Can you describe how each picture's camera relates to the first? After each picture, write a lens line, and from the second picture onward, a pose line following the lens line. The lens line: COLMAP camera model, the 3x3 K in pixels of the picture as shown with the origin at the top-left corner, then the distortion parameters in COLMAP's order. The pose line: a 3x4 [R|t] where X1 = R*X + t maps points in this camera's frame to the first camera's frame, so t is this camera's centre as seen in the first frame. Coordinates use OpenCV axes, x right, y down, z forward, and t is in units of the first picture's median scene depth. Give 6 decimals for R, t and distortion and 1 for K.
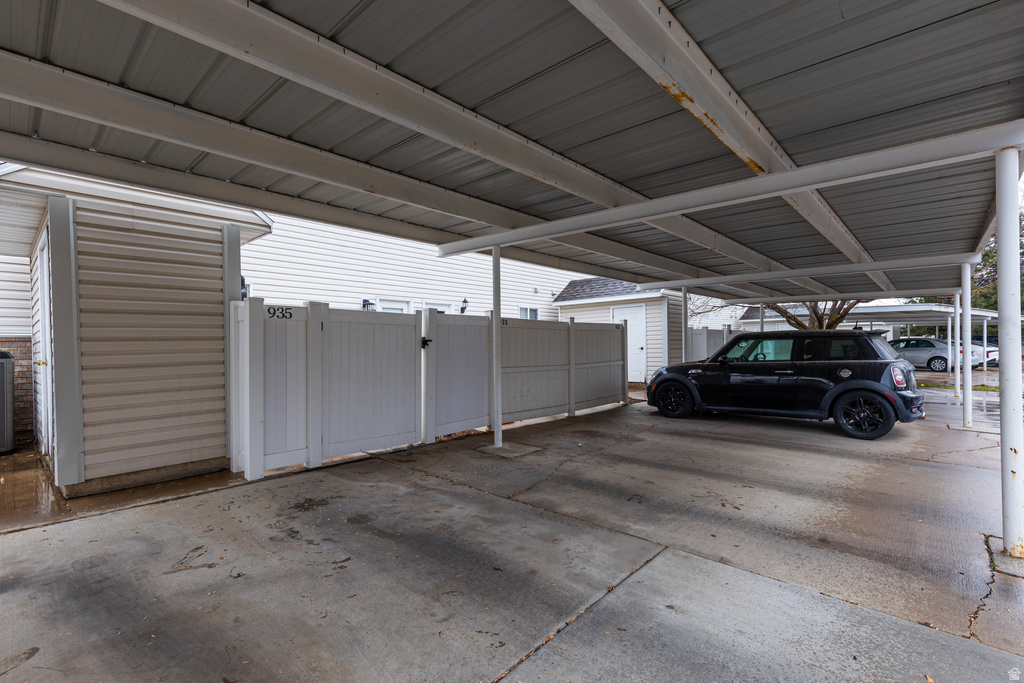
lens RADIAL K [[463.4, 0, 516.4], [0, 463.4, 345.1], [0, 0, 1]] dist [0.001416, 0.000163]
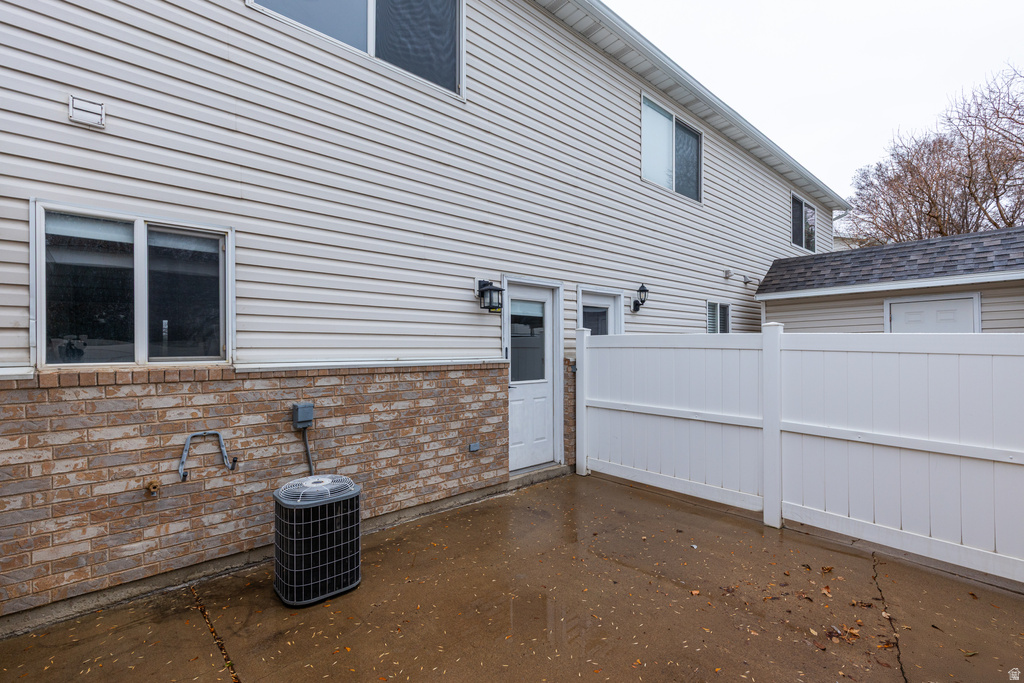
lens RADIAL K [[463.5, 0, 512.6], [0, 463.5, 343.9], [0, 0, 1]] dist [0.000989, 0.000030]
pose [[0.994516, 0.006178, -0.104400, -0.247636], [-0.007054, 0.999943, -0.008031, -0.031020], [0.104344, 0.008724, 0.994503, 0.536727]]
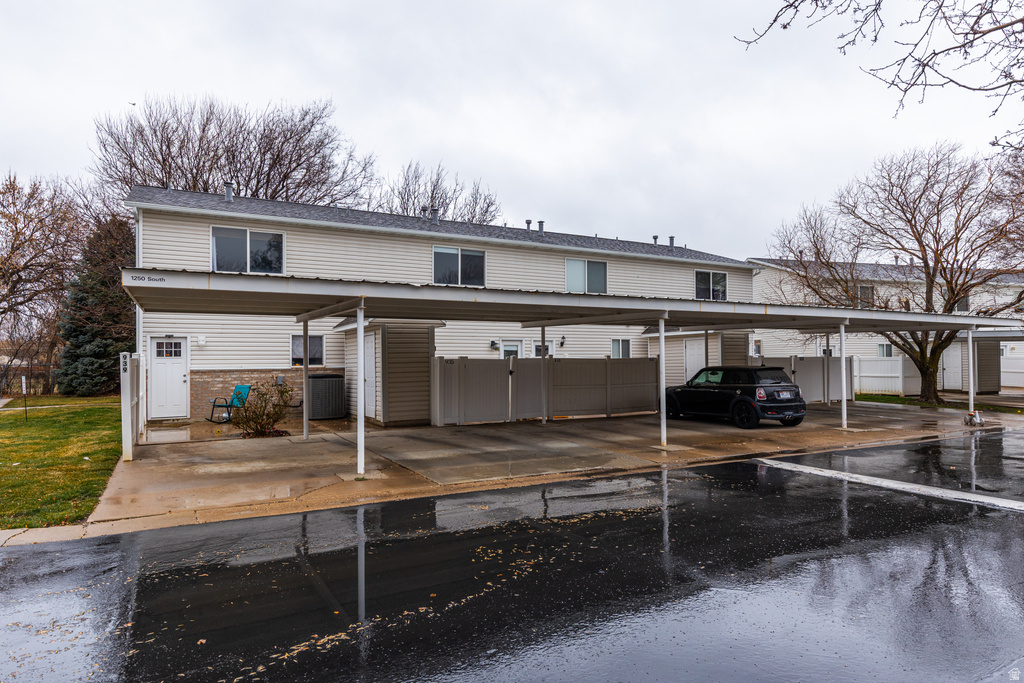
lens RADIAL K [[612.2, 0, 510.7], [0, 612.2, 344.2], [0, 0, 1]] dist [0.000270, -0.000001]
pose [[0.944951, -0.005133, -0.327171, 0.403693], [-0.002531, 0.999732, -0.022995, -0.040547], [0.327201, 0.022557, 0.944685, -0.919802]]
